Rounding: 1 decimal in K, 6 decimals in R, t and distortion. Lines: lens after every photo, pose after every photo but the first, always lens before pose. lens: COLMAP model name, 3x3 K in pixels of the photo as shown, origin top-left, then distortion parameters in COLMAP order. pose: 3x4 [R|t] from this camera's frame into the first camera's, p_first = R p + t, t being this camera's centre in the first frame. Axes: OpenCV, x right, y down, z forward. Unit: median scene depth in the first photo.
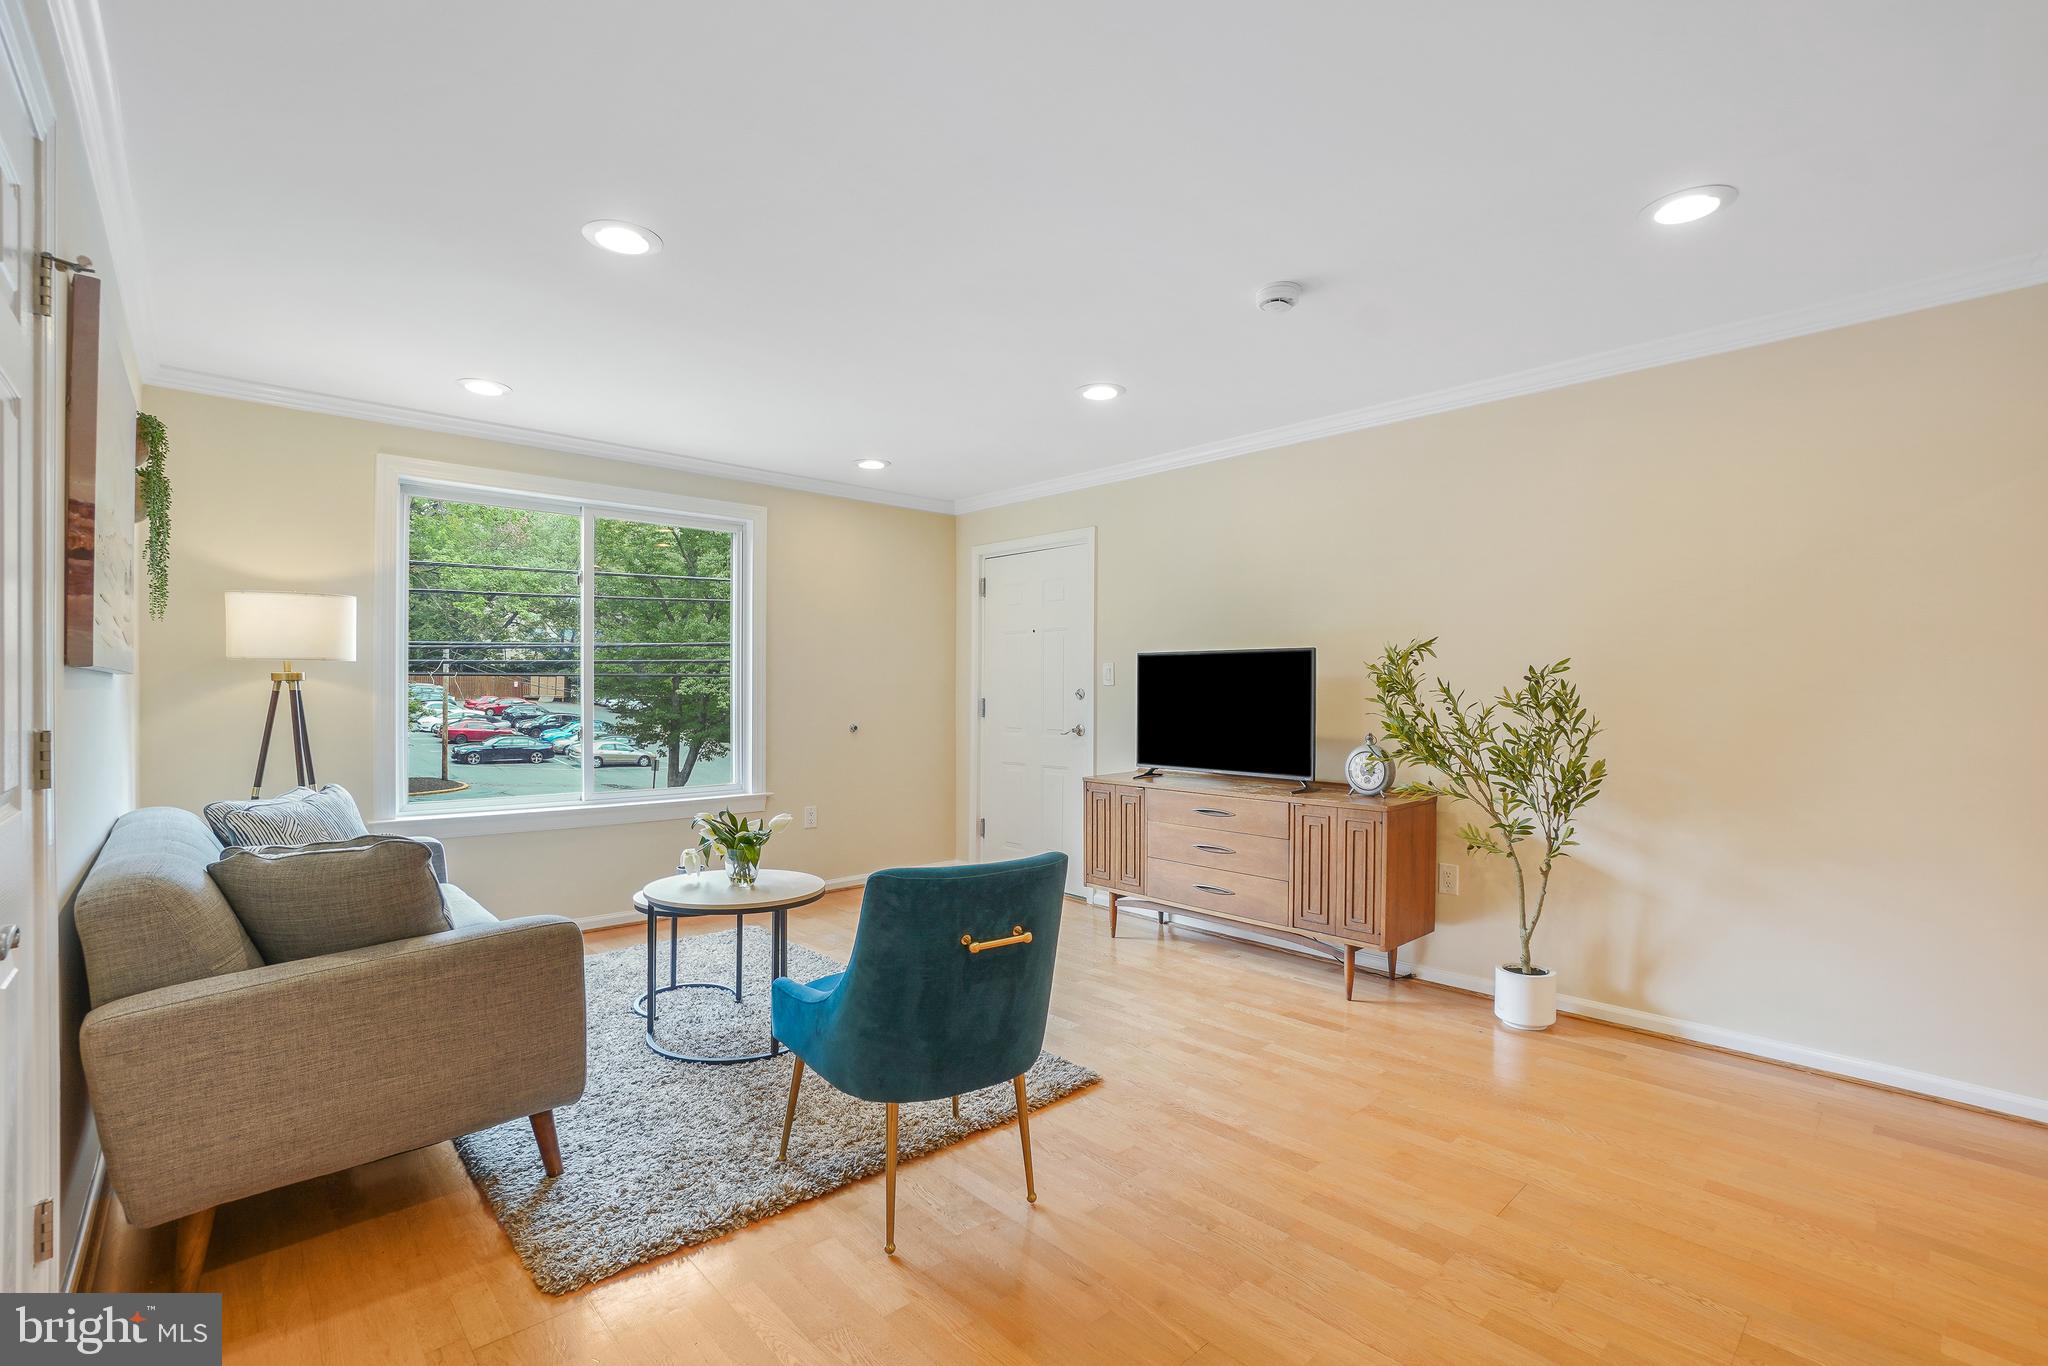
lens RADIAL K [[912.2, 0, 993.7], [0, 912.2, 694.9], [0, 0, 1]] dist [-0.036167, 0.013293]
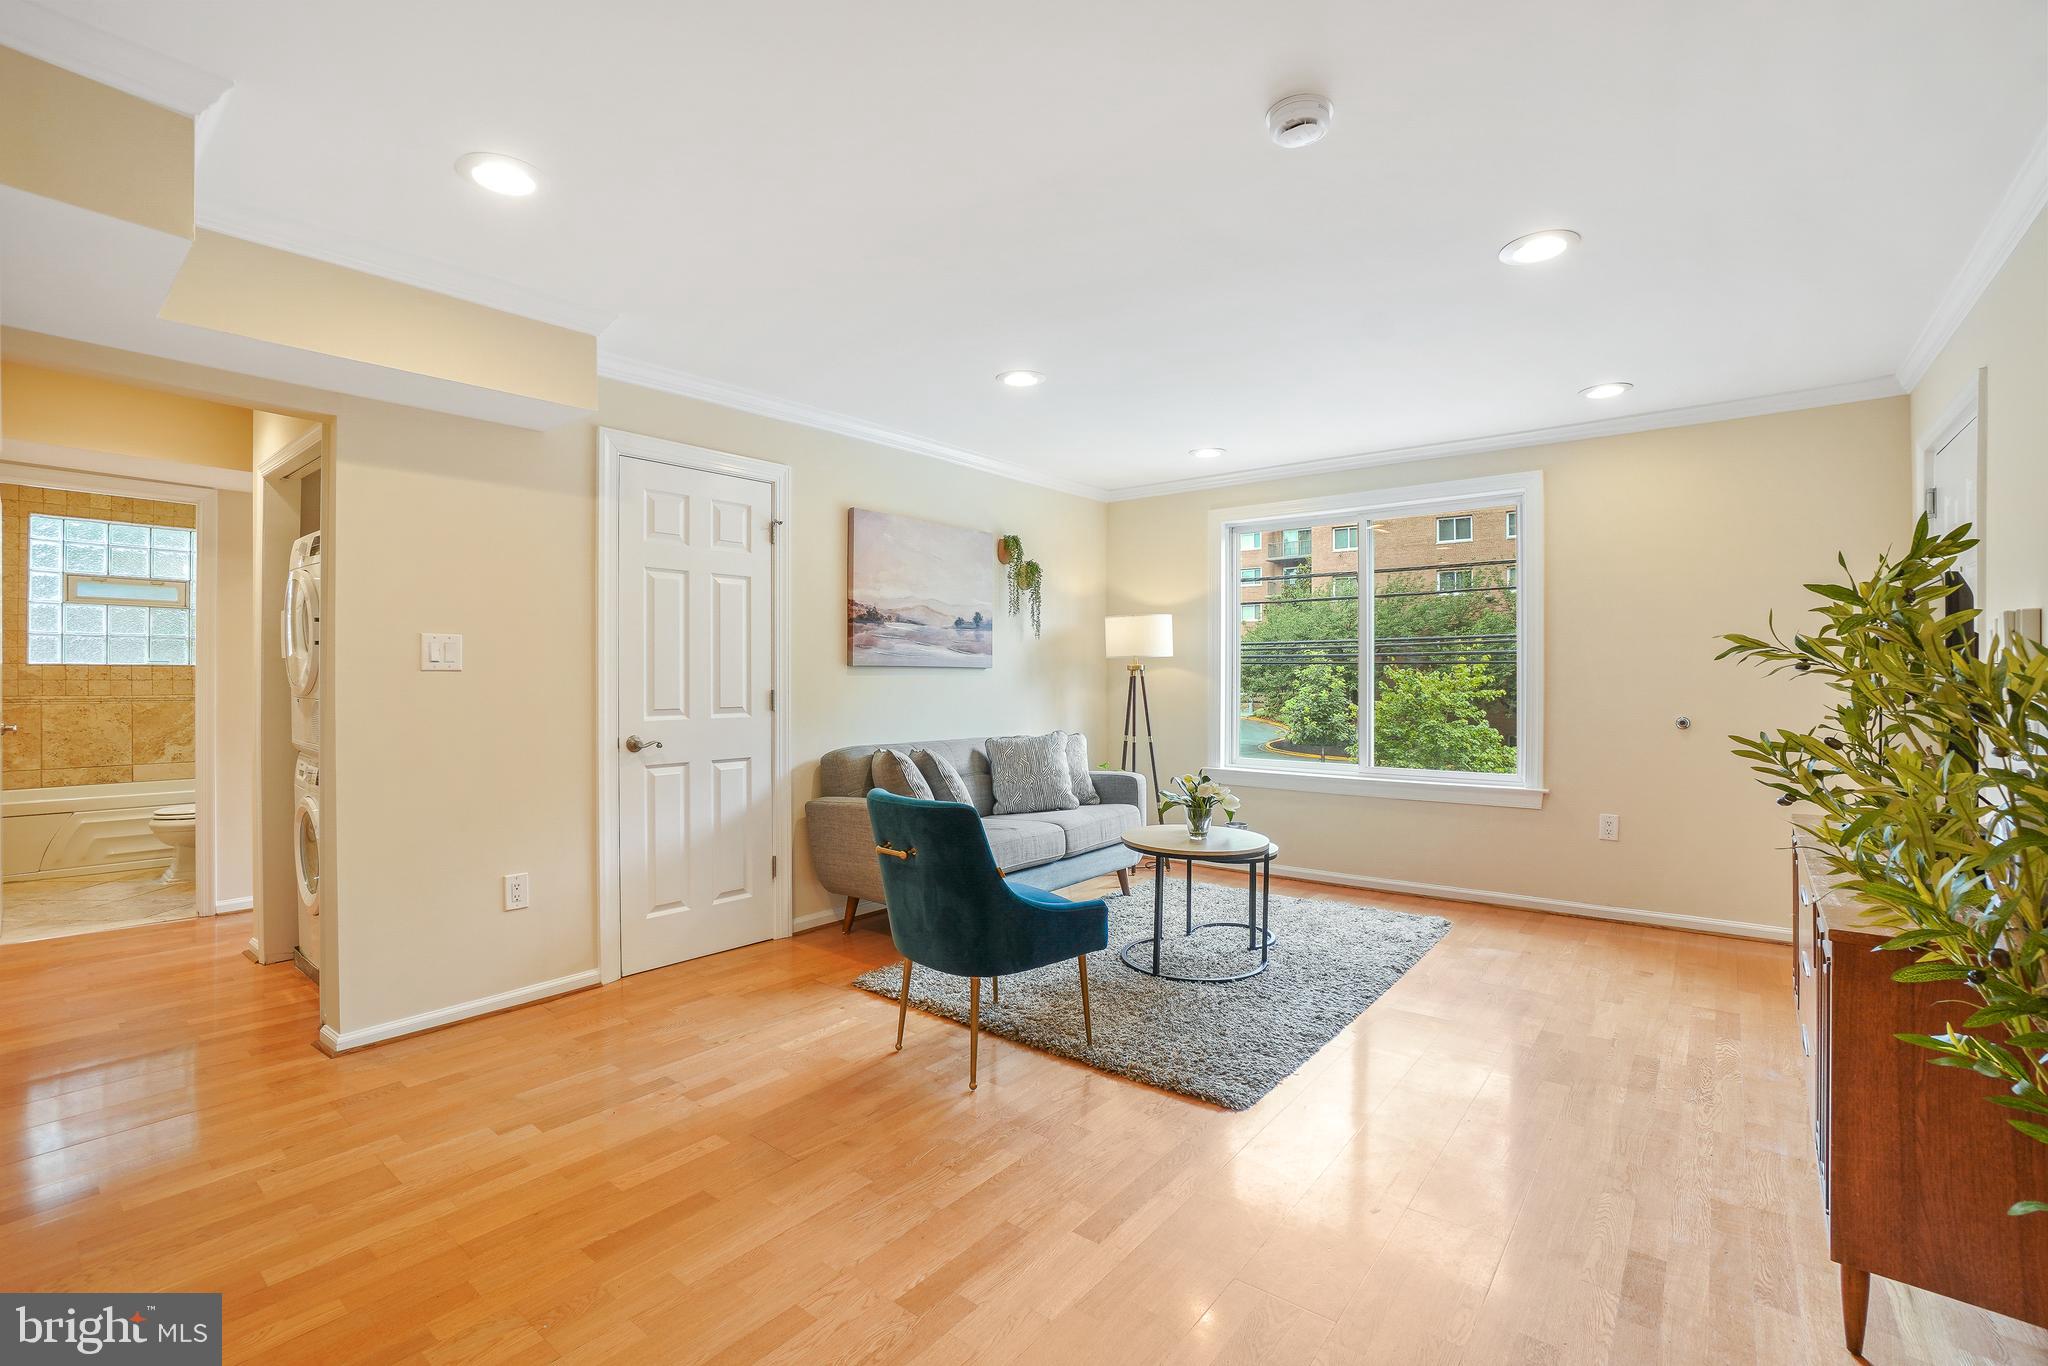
lens RADIAL K [[912.2, 0, 1015.8], [0, 912.2, 674.8], [0, 0, 1]] dist [-0.036167, 0.013293]
pose [[0.157631, -0.004276, -0.987489, 0.589998], [-0.005488, 0.999971, -0.005206, 0.001452], [0.987483, 0.006240, 0.157603, 0.400073]]
